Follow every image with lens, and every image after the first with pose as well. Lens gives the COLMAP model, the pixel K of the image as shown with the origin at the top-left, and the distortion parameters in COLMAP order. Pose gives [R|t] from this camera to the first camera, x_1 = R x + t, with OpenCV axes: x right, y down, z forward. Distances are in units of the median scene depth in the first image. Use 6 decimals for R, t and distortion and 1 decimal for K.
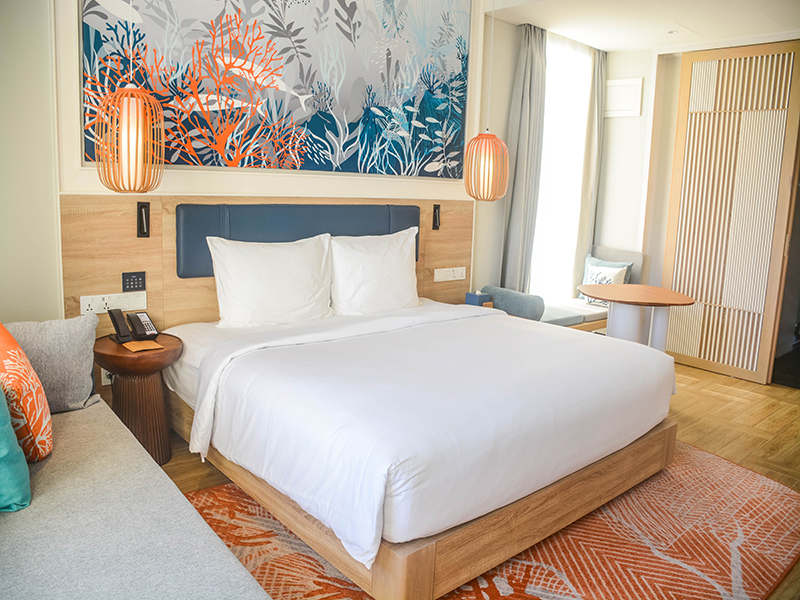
lens RADIAL K [[624.2, 0, 401.4], [0, 624.2, 257.1], [0, 0, 1]] dist [-0.138453, 0.081307]
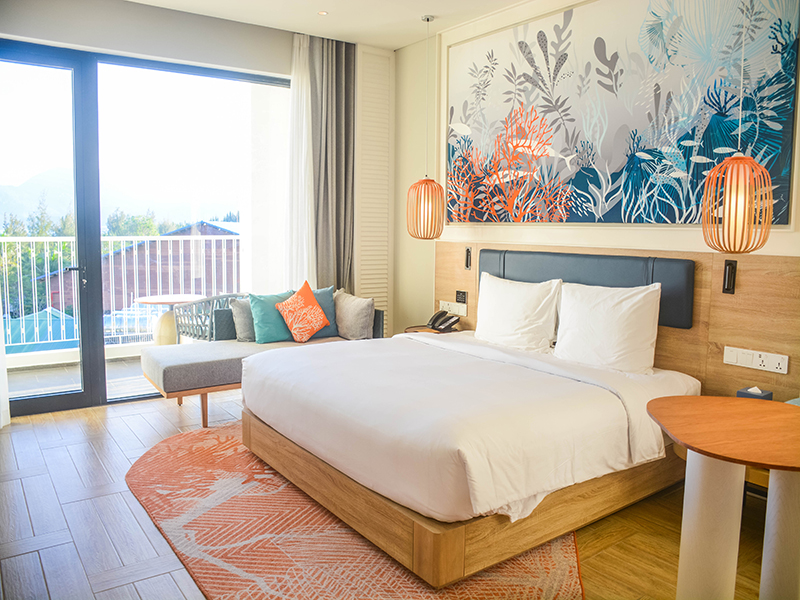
lens RADIAL K [[624.2, 0, 396.1], [0, 624.2, 268.8], [0, 0, 1]] dist [-0.138453, 0.081307]
pose [[-0.087854, 0.022469, -0.995880, 0.975655], [-0.132394, 0.990613, 0.034030, -0.053859], [0.987296, 0.134838, -0.084054, 0.795042]]
